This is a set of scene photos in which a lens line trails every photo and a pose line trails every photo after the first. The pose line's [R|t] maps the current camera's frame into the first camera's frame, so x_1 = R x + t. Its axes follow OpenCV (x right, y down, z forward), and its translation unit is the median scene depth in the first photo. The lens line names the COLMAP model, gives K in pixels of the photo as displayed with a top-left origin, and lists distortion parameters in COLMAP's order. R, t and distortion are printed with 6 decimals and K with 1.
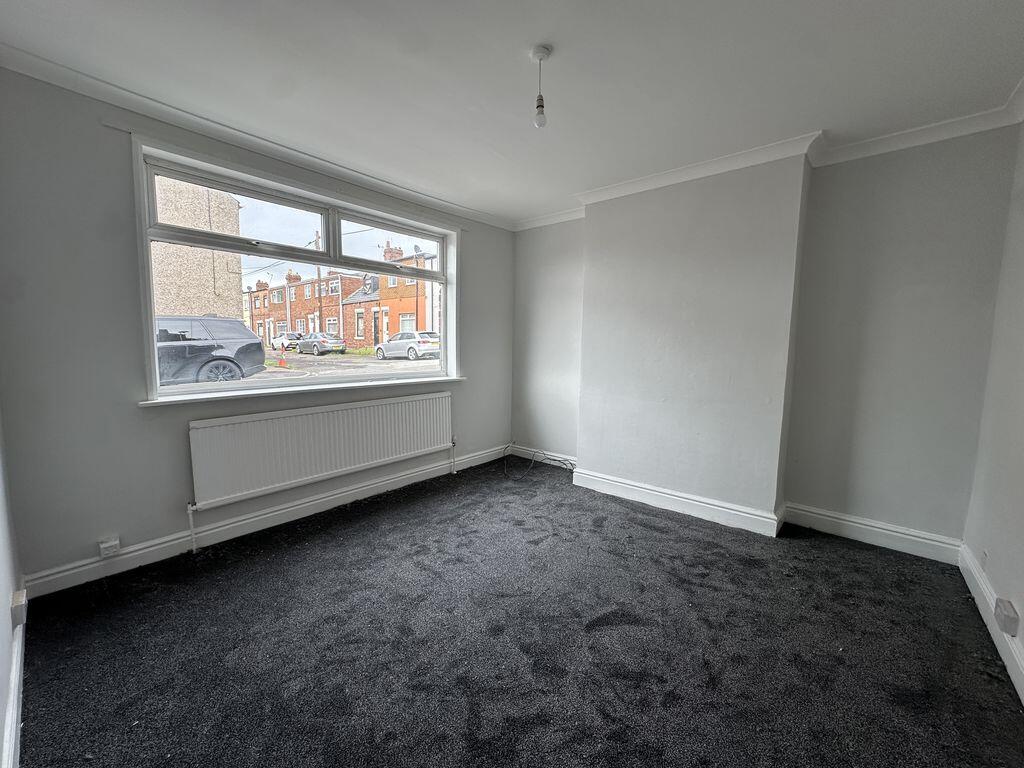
lens RADIAL K [[414.0, 0, 512.0], [0, 414.0, 384.0], [0, 0, 1]] dist [-0.002514, -0.000316]
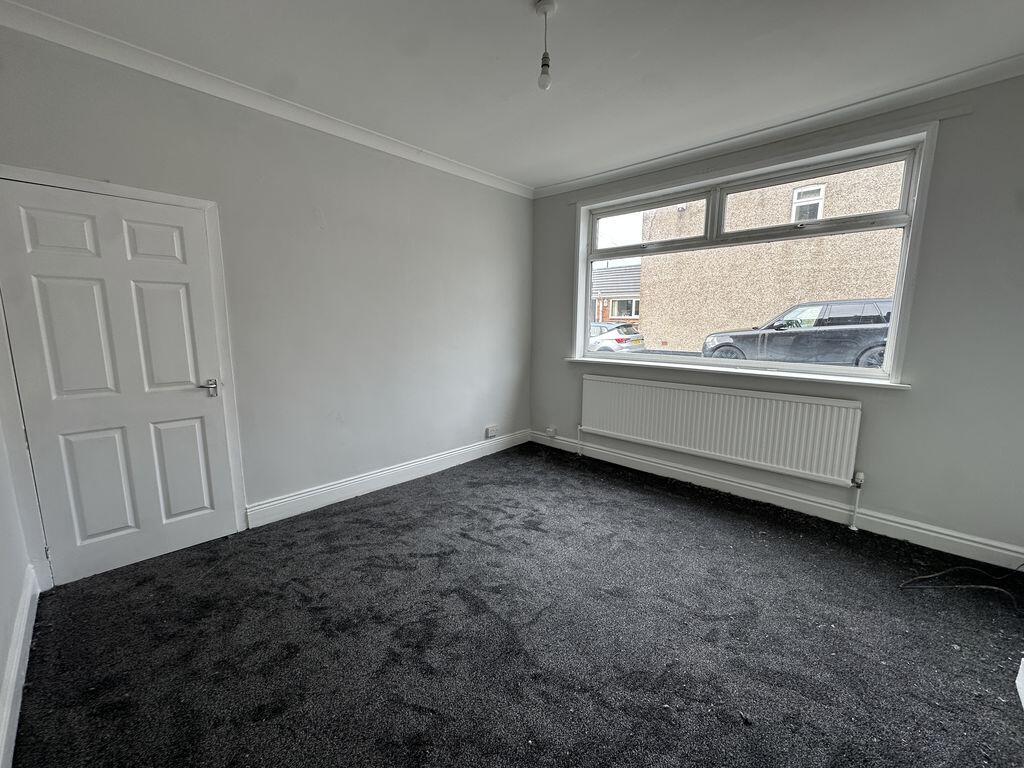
lens RADIAL K [[408.2, 0, 512.0], [0, 408.2, 384.0], [0, 0, 1]] dist [0.000671, 0.000033]
pose [[-0.044460, 0.137605, -0.989489, 0.595885], [-0.107519, 0.984056, 0.141680, -0.048659], [0.993208, 0.112688, -0.028956, 0.578788]]
